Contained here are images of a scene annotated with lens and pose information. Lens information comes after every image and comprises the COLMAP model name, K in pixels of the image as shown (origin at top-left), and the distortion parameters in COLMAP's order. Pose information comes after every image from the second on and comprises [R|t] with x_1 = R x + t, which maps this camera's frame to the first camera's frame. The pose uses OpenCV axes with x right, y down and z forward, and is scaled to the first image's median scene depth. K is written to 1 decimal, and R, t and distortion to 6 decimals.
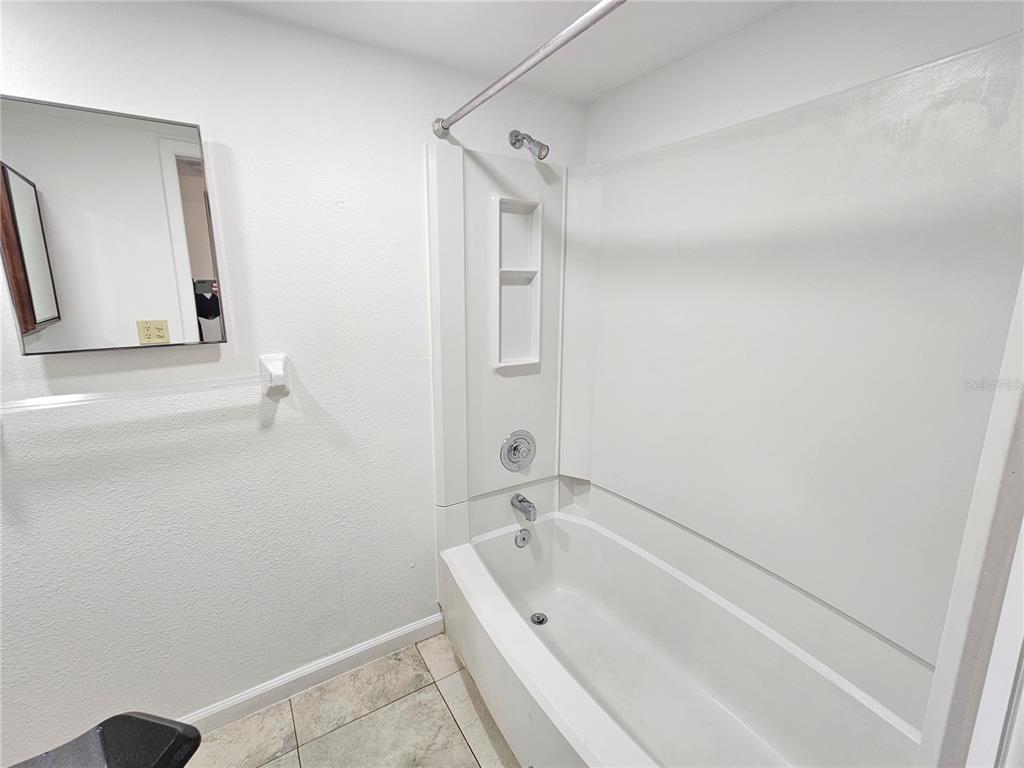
lens RADIAL K [[457.4, 0, 510.9], [0, 457.4, 379.2], [0, 0, 1]] dist [-0.001263, 0.000323]
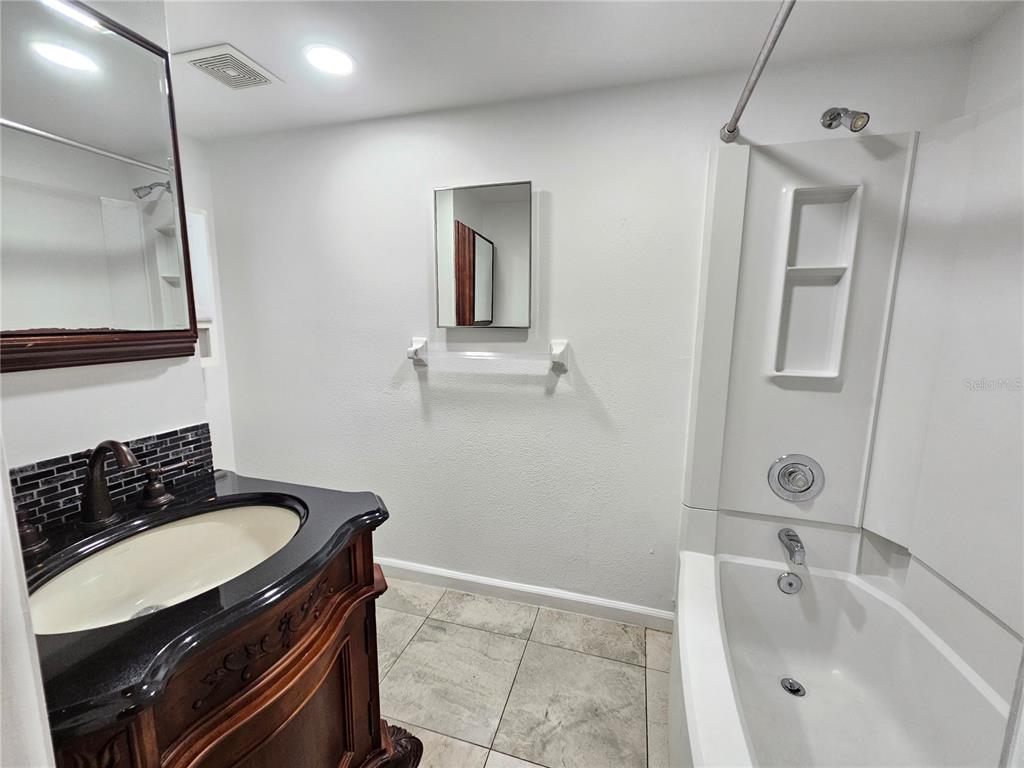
lens RADIAL K [[414.9, 0, 513.1], [0, 414.9, 378.7], [0, 0, 1]] dist [-0.003647, -0.000003]
pose [[0.663993, 0.115554, -0.738756, 0.239704], [-0.159029, 0.987207, 0.011482, 0.052365], [0.730632, 0.109860, 0.673875, 0.074810]]
